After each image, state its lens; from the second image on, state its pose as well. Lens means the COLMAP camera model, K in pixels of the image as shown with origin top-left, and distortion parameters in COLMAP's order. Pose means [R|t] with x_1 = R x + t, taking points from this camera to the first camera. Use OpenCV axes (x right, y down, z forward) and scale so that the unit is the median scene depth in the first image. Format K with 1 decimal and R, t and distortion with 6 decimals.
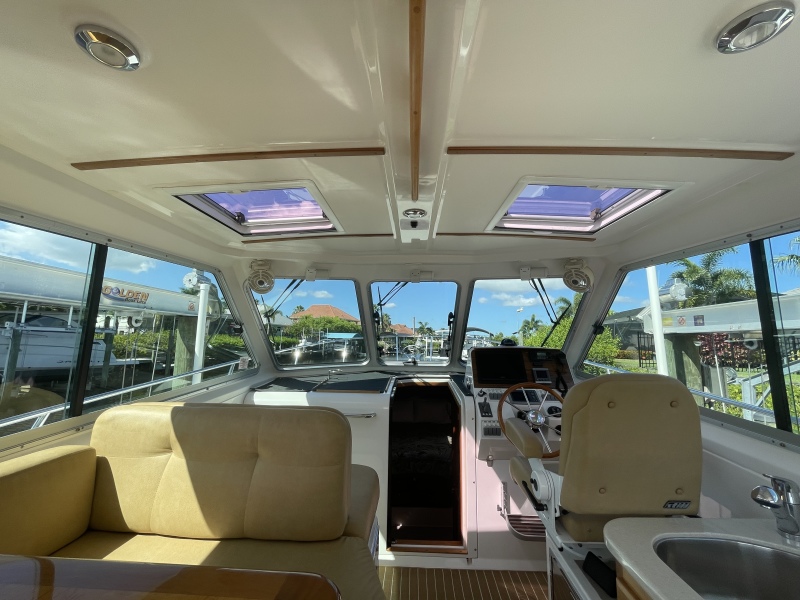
lens RADIAL K [[328.3, 0, 400.4], [0, 328.3, 299.3], [0, 0, 1]] dist [0.000287, -0.000442]
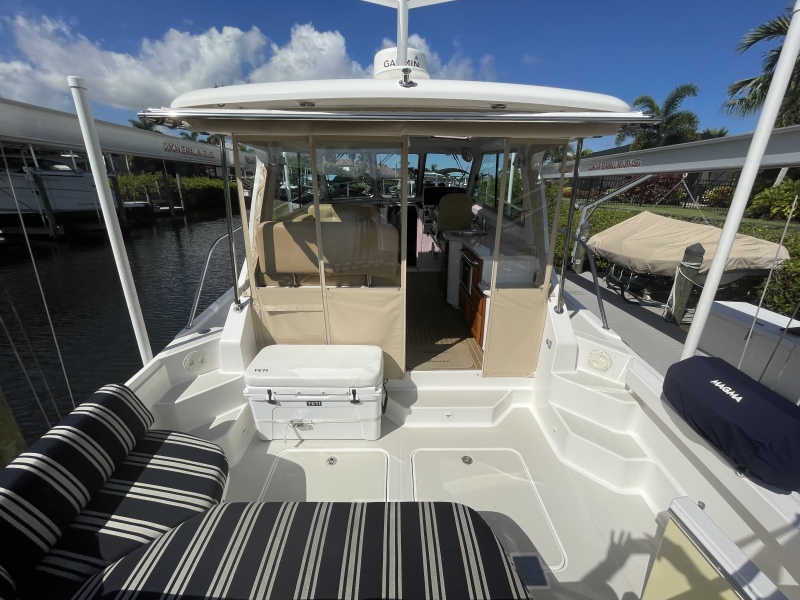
lens RADIAL K [[328.3, 0, 399.7], [0, 328.3, 297.1], [0, 0, 1]] dist [0.000287, -0.000442]
pose [[0.998458, -0.022607, 0.050710, -0.071654], [-0.002368, 0.895172, 0.445714, -0.173696], [-0.055470, -0.445146, 0.893738, -1.286824]]
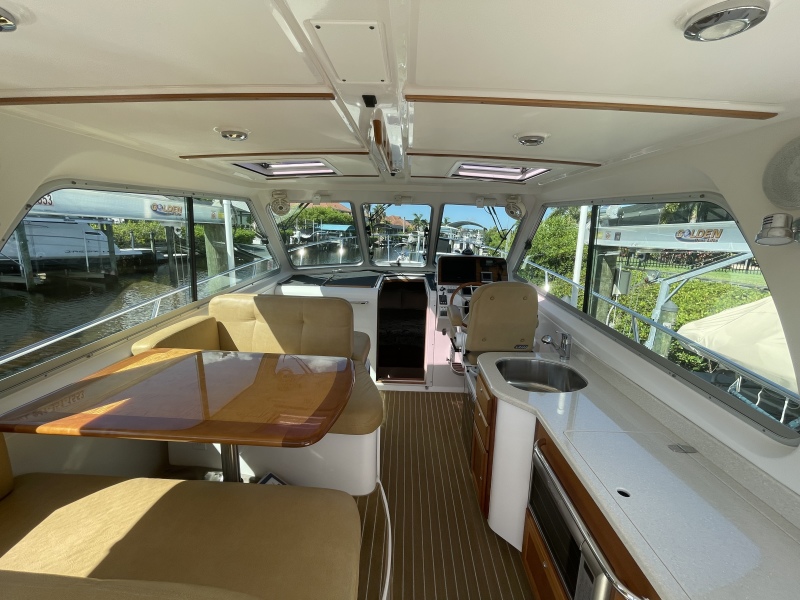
lens RADIAL K [[328.3, 0, 400.7], [0, 328.3, 297.8], [0, 0, 1]] dist [0.000287, -0.000442]
pose [[0.999747, 0.011197, 0.019519, 0.036473], [-0.016804, 0.948415, 0.316585, -0.116280], [-0.014967, -0.316833, 0.948363, -0.336489]]
